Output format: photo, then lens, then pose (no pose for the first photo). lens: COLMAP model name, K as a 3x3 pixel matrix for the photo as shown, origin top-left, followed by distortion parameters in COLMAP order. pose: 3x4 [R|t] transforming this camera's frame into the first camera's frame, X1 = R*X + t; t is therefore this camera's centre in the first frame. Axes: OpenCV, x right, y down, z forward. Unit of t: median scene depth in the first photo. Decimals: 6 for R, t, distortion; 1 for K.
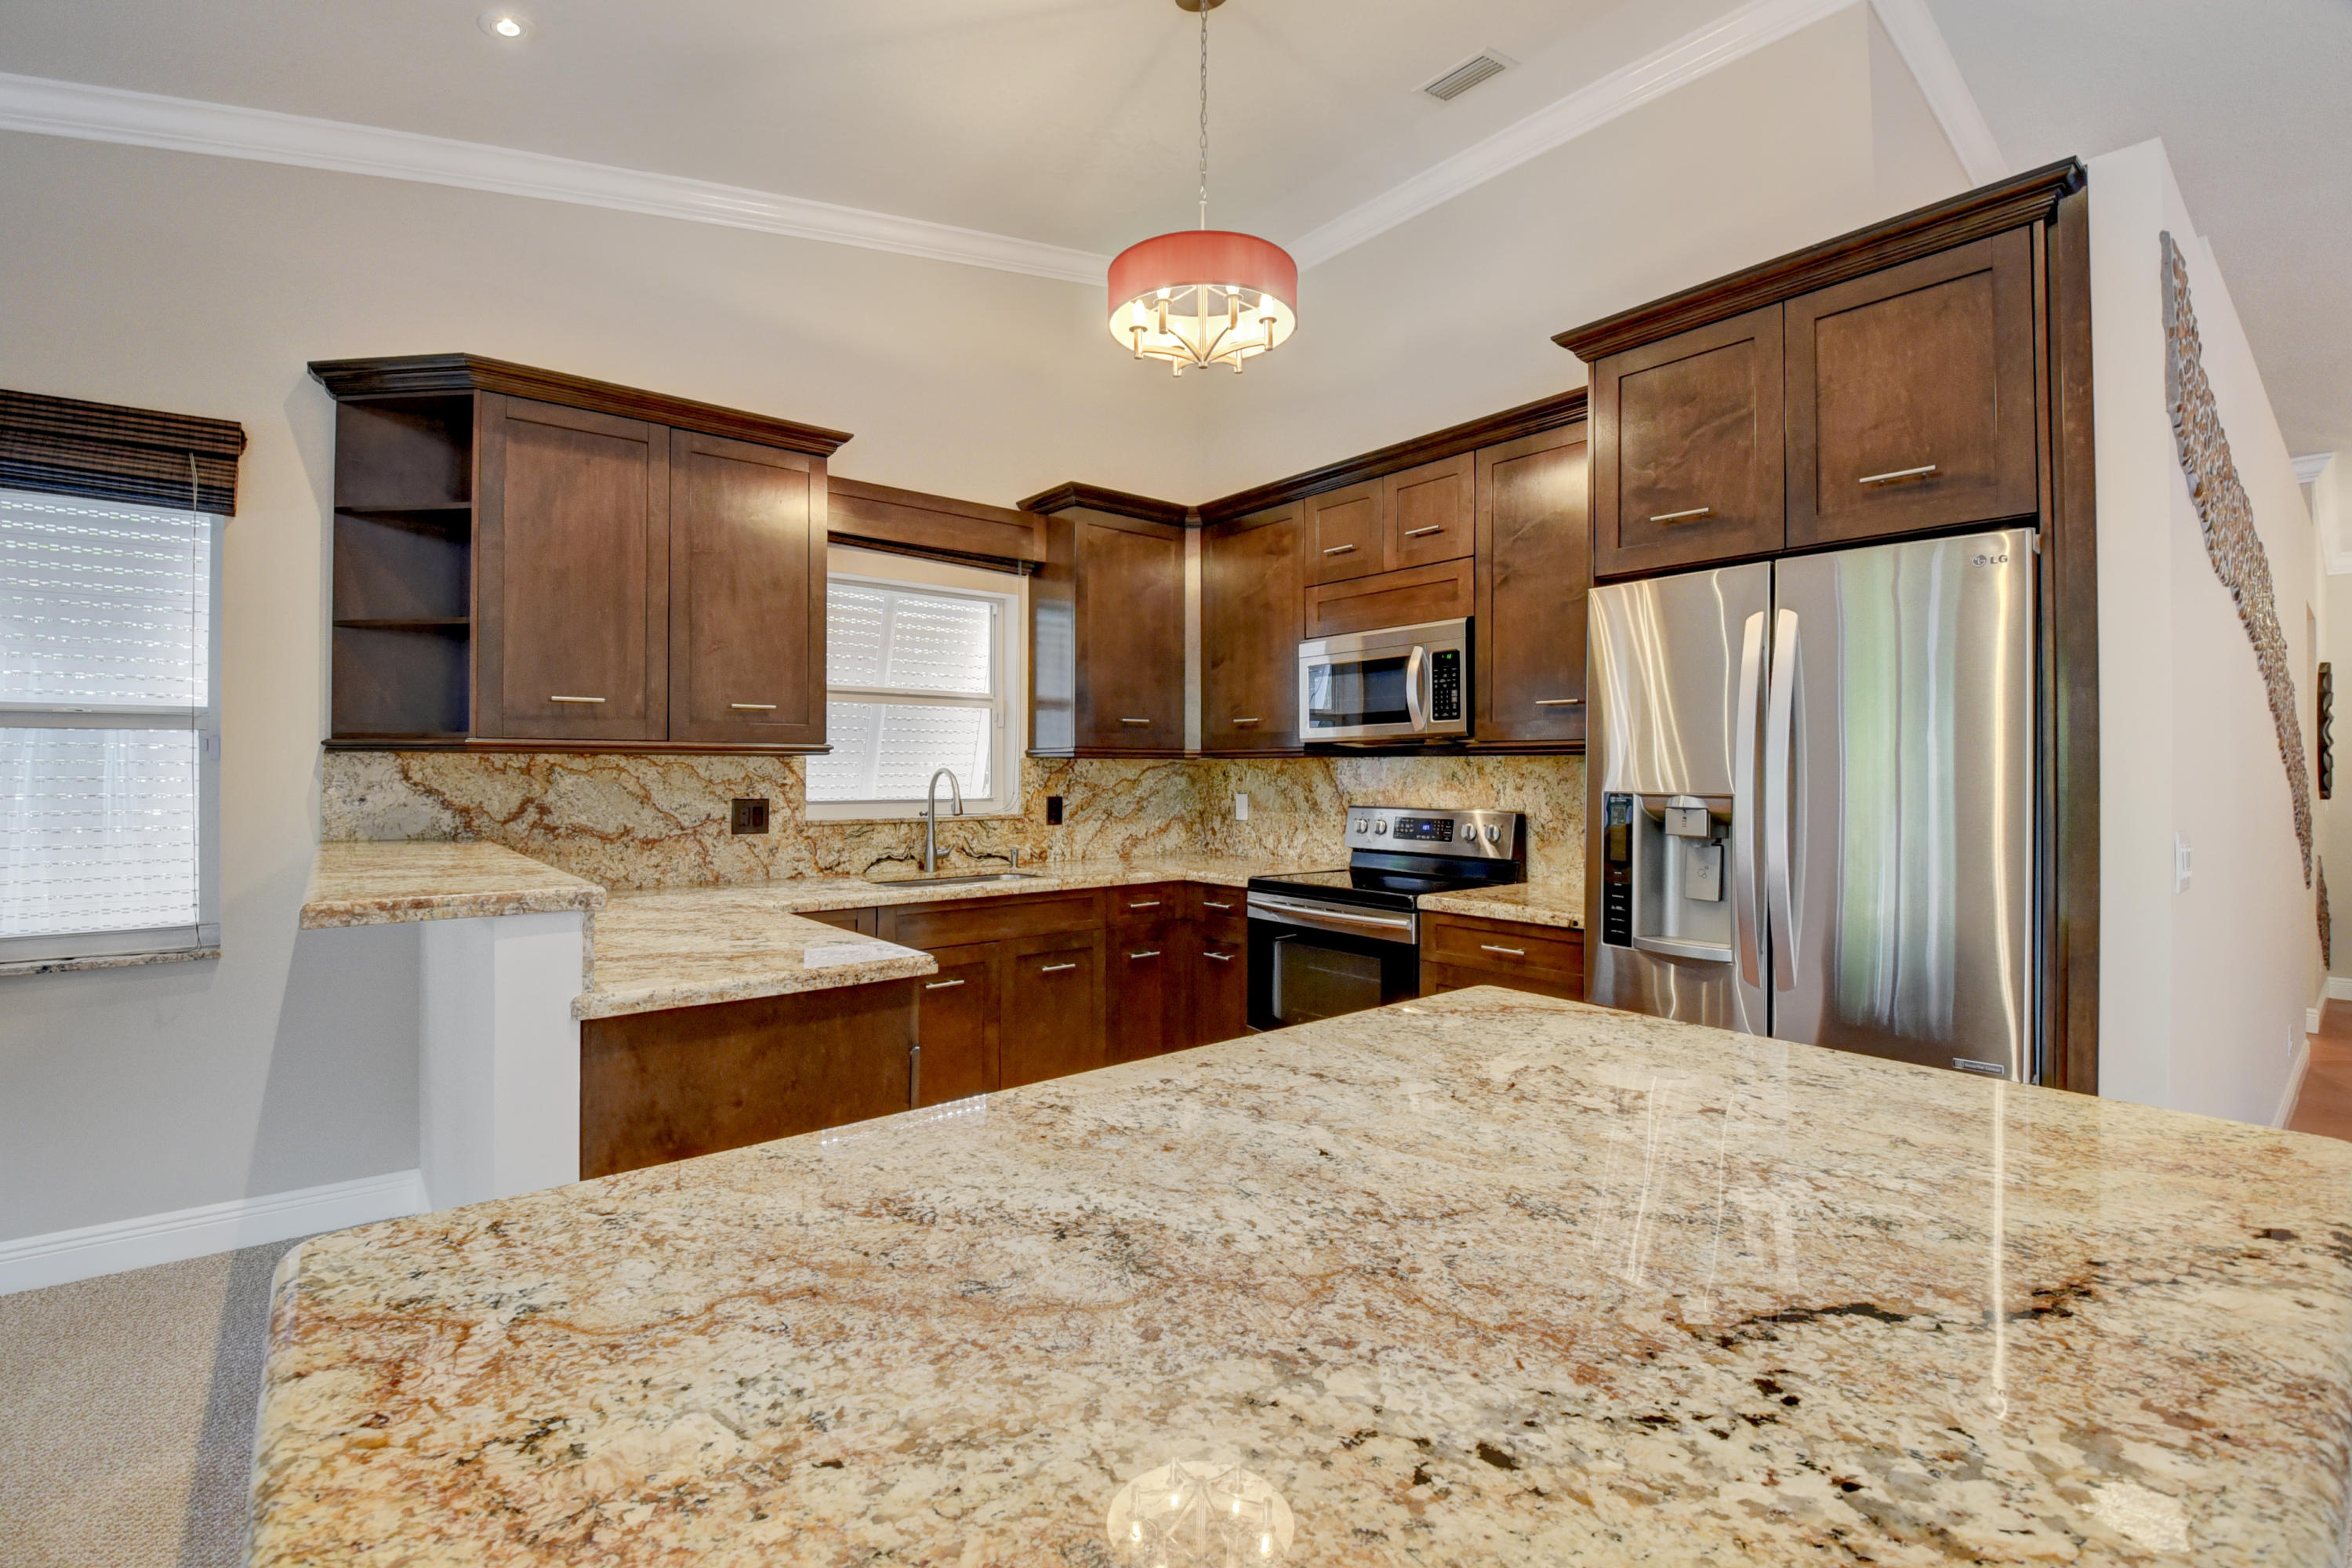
lens RADIAL K [[1037.2, 0, 1183.0], [0, 1037.2, 763.7], [0, 0, 1]] dist [-0.005062, -0.011805]
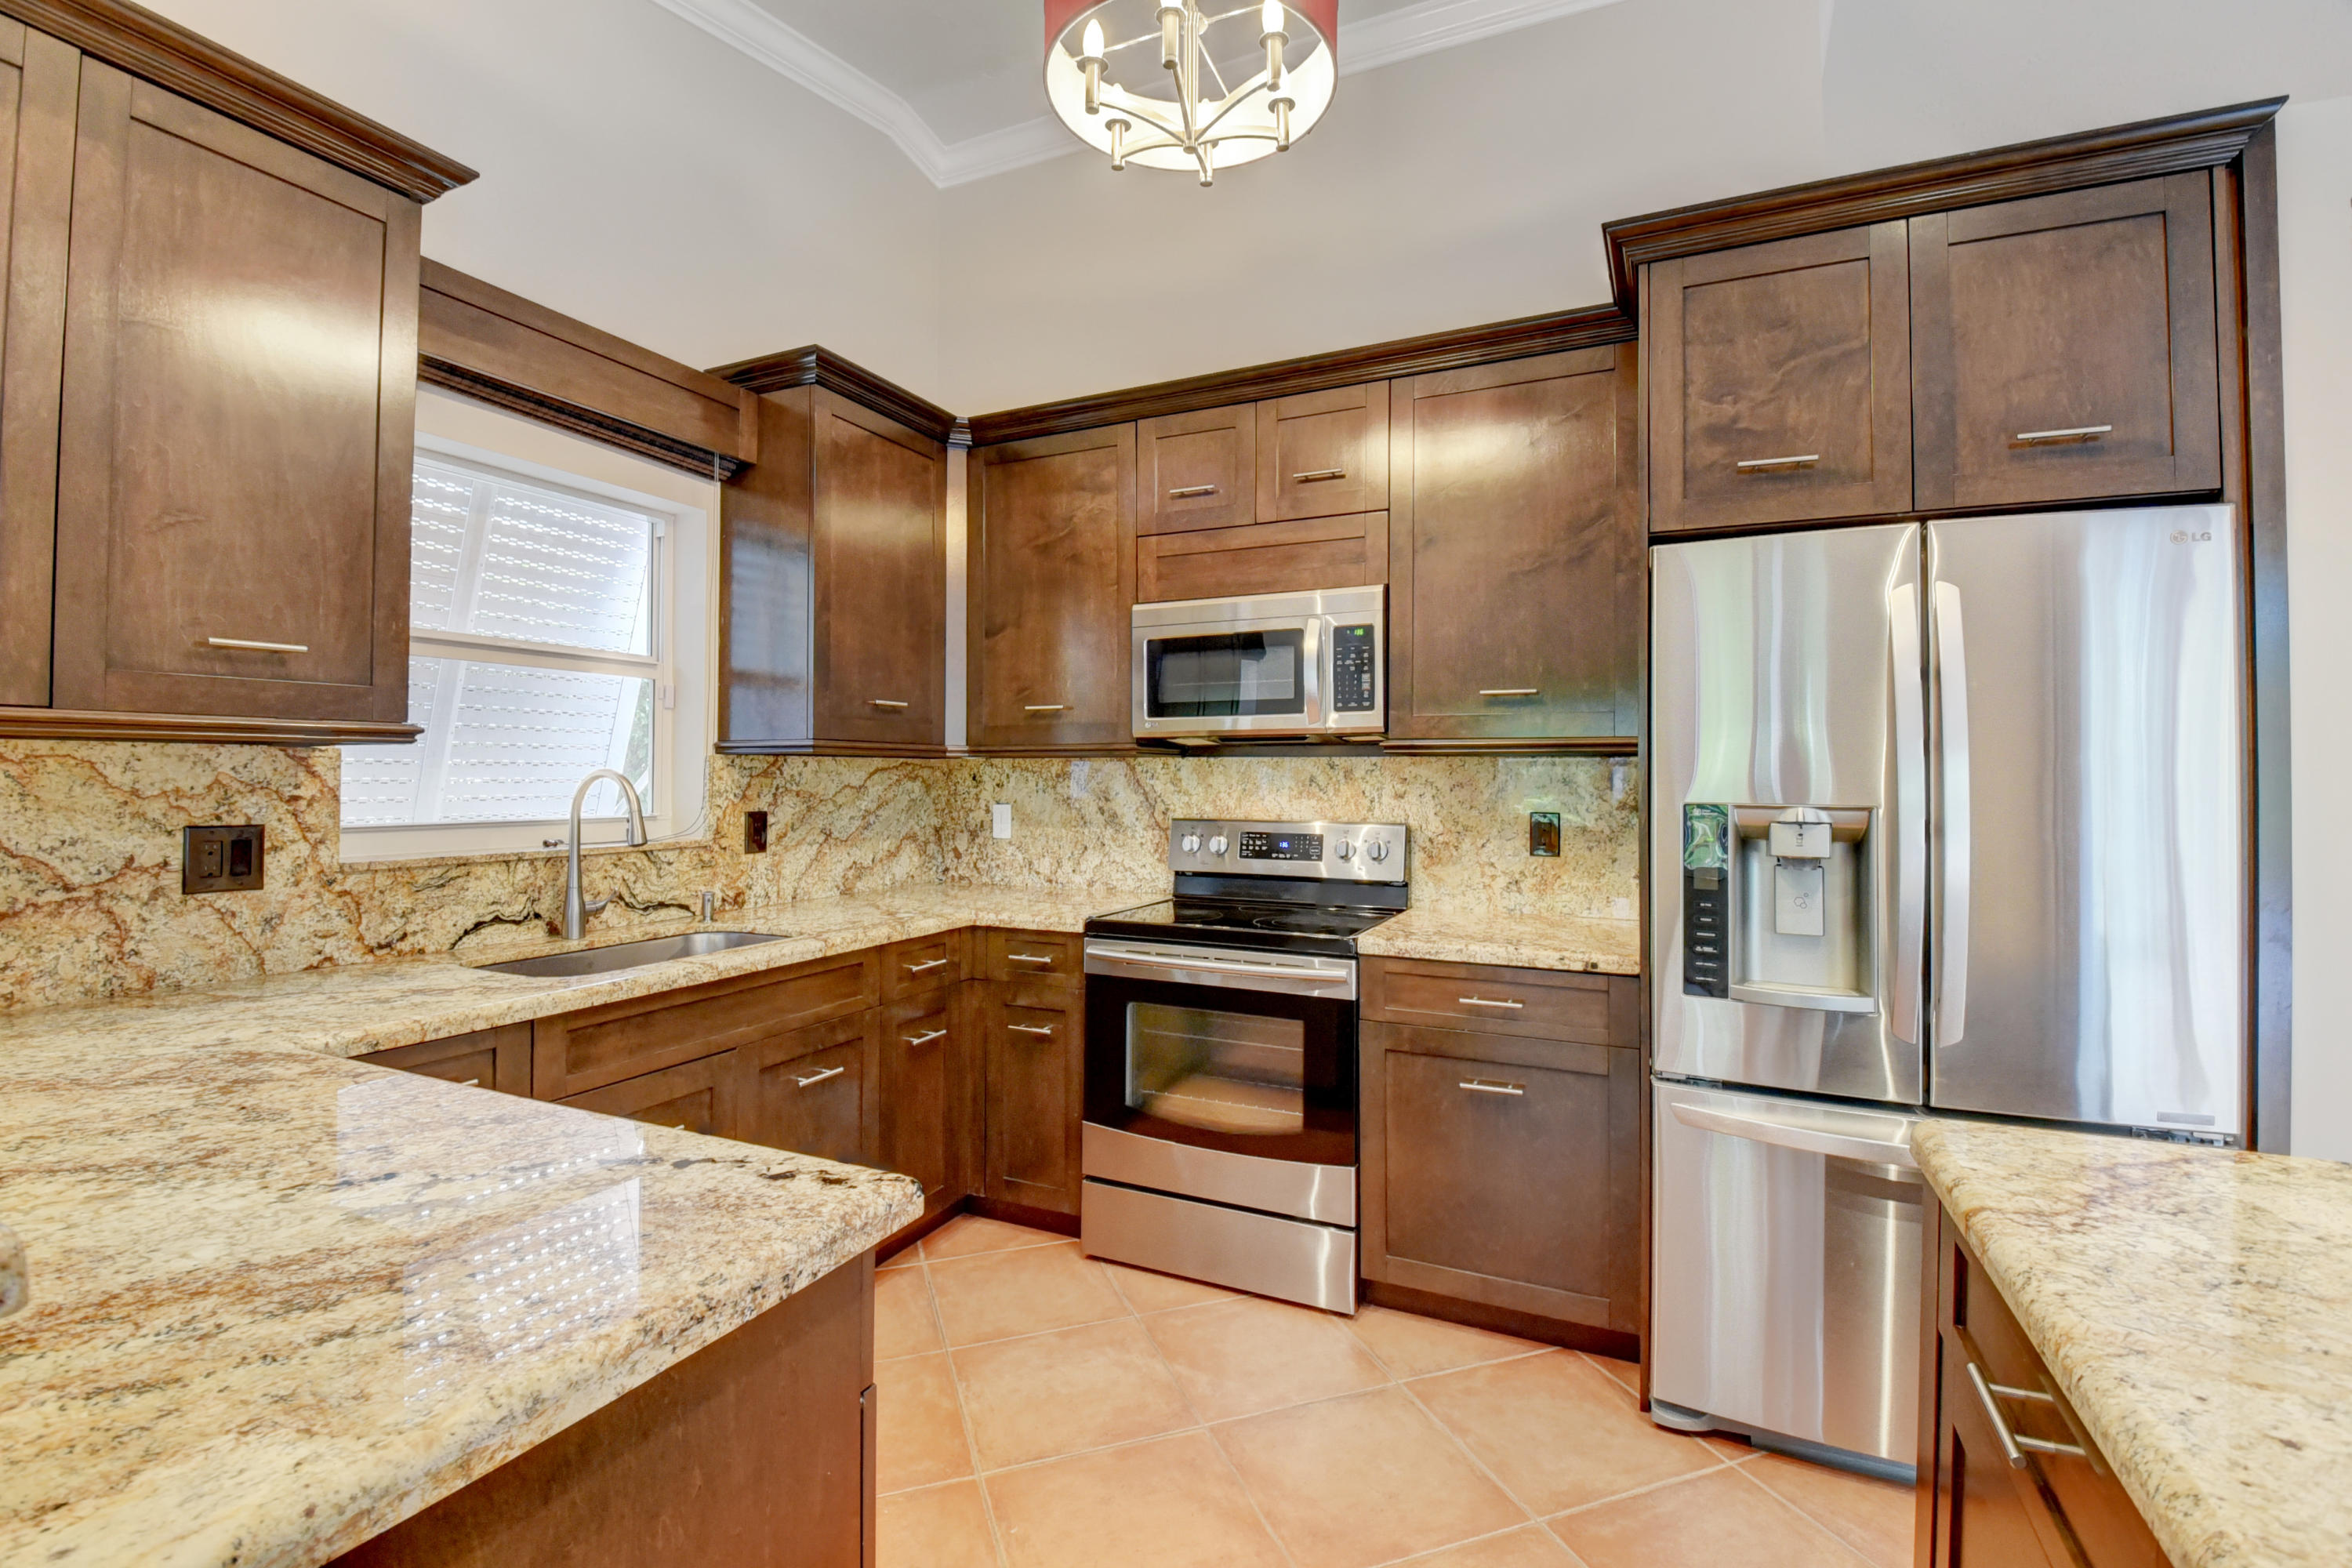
lens RADIAL K [[1037.2, 0, 1177.0], [0, 1037.2, 759.4], [0, 0, 1]] dist [-0.005062, -0.011805]
pose [[0.904701, 0.007984, 0.425972, -0.212750], [-0.005108, 0.999956, -0.007893, 0.001889], [-0.426017, 0.004964, 0.904702, 0.341865]]
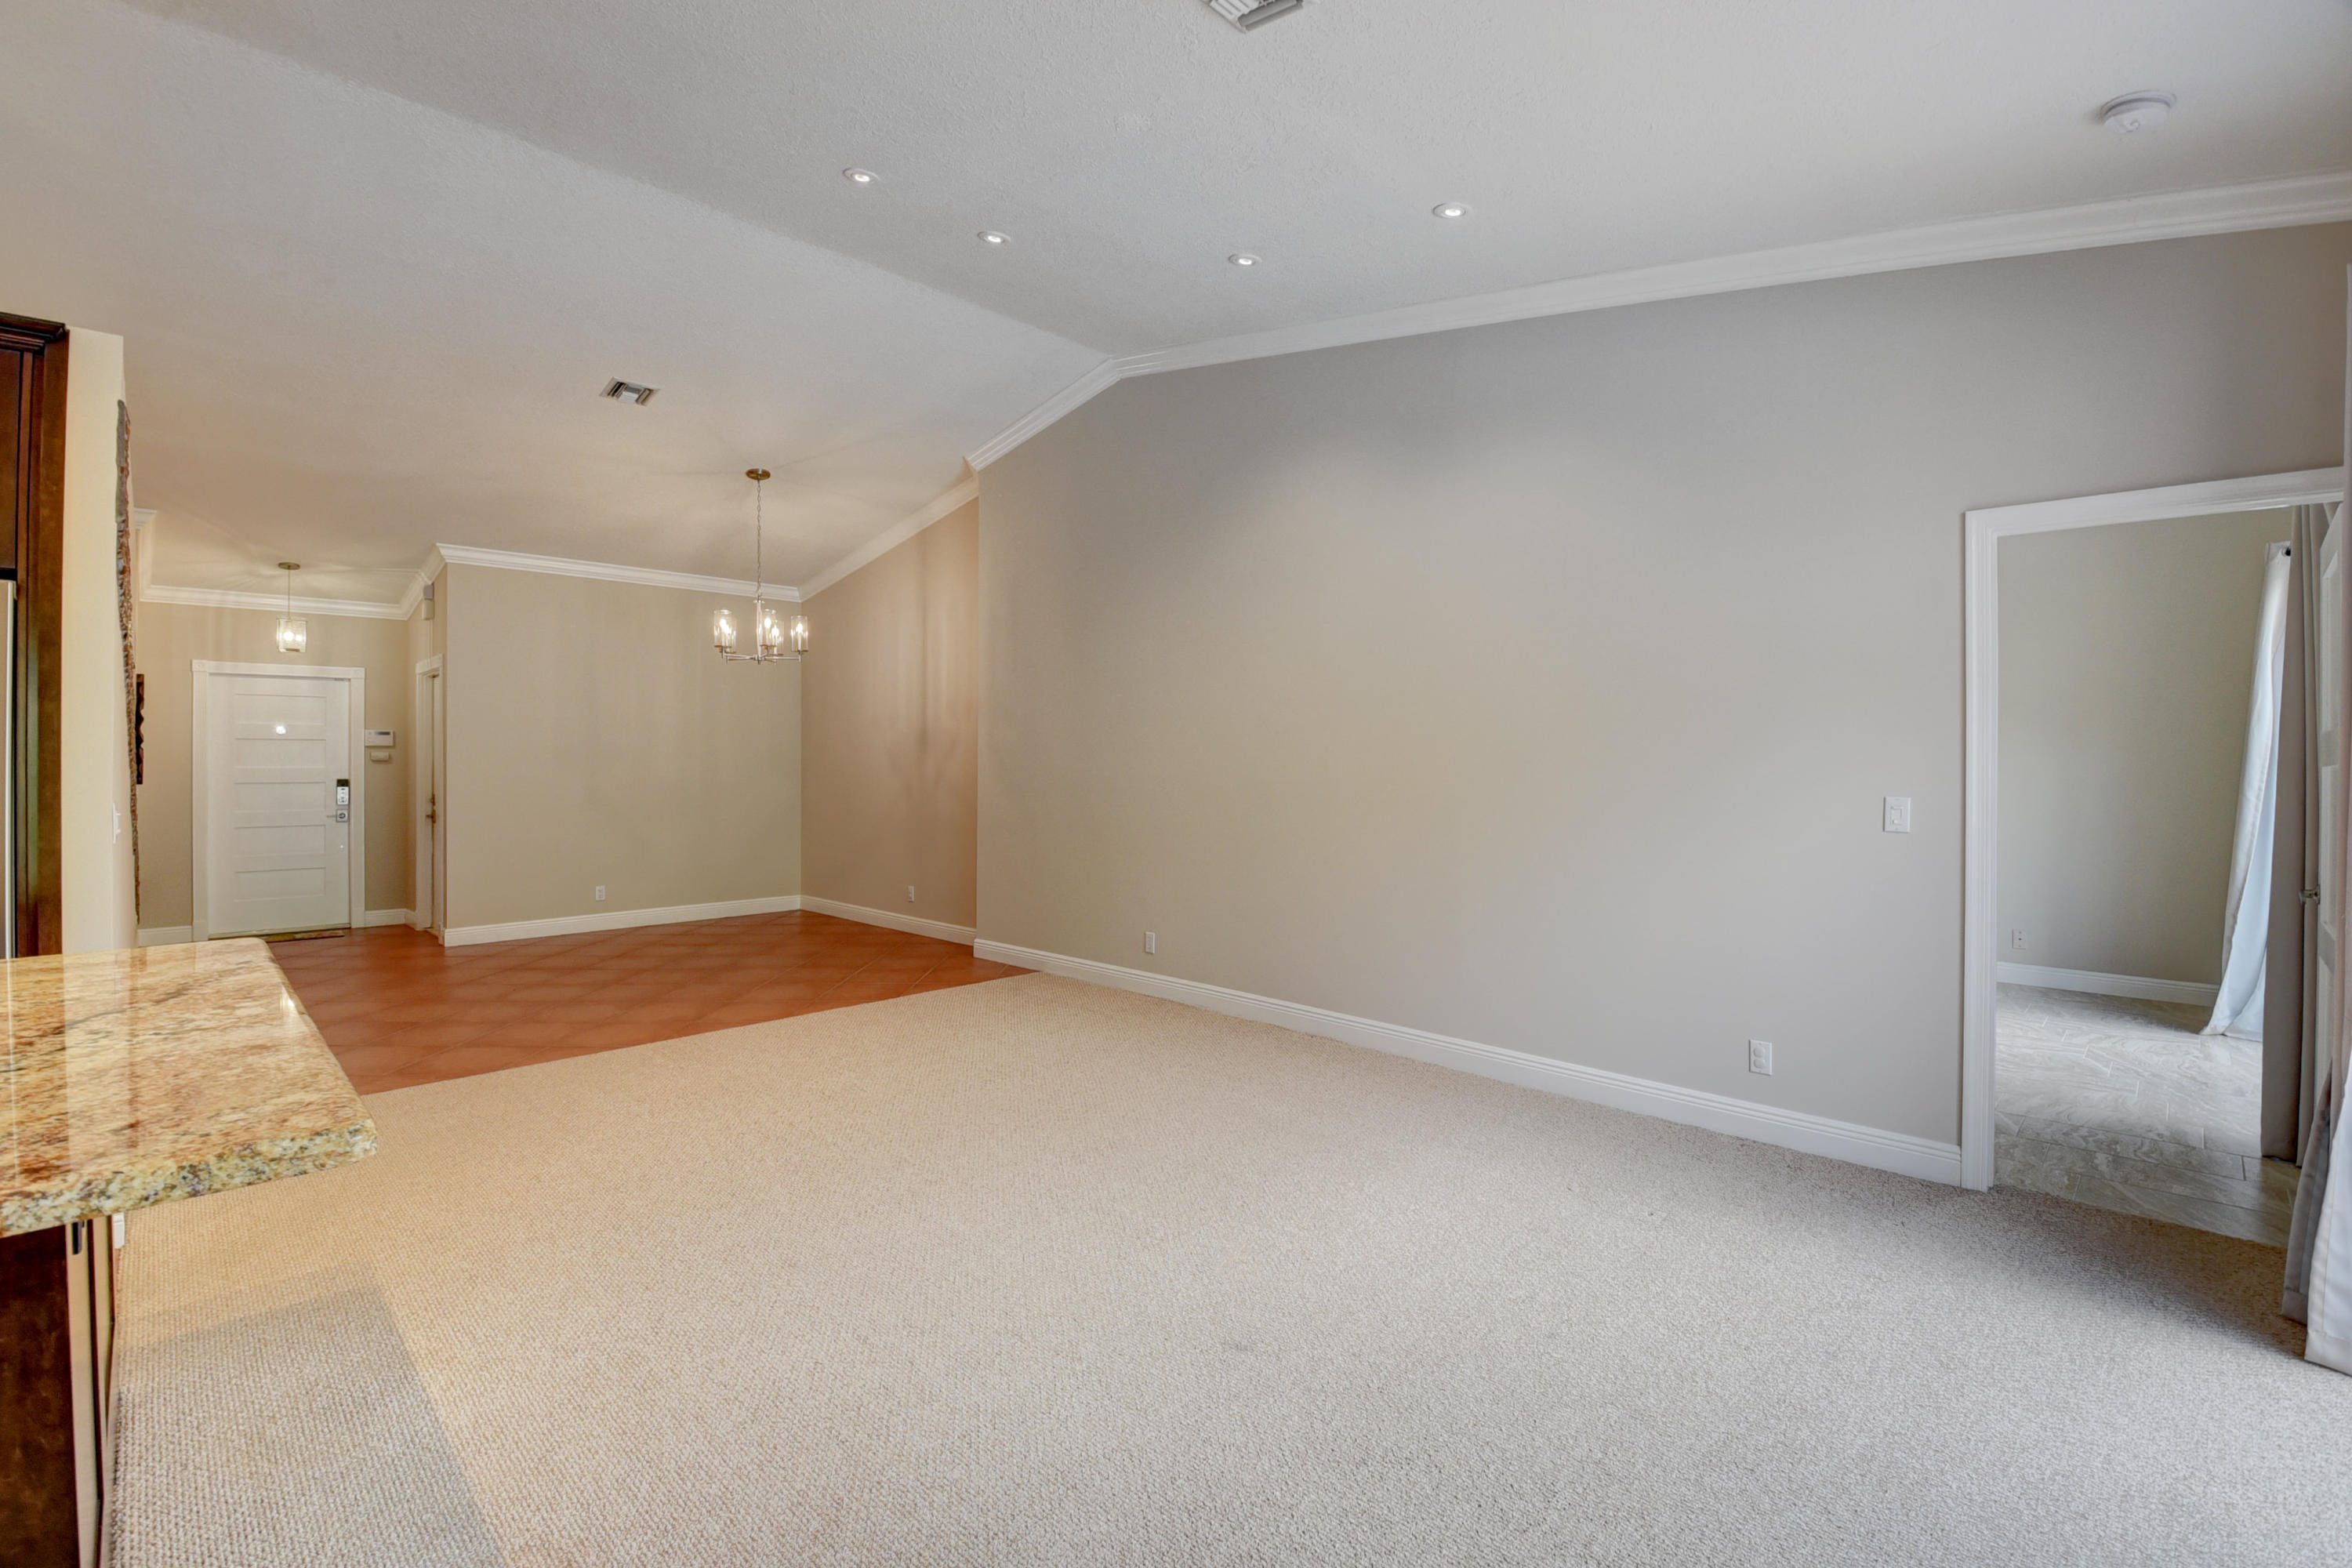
lens RADIAL K [[1037.2, 0, 1156.9], [0, 1037.2, 758.9], [0, 0, 1]] dist [-0.005062, -0.011805]
pose [[-0.089004, 0.001630, 0.996030, -0.356024], [-0.005859, 0.999981, -0.002160, -0.000909], [-0.996014, -0.006028, -0.088993, -0.213679]]
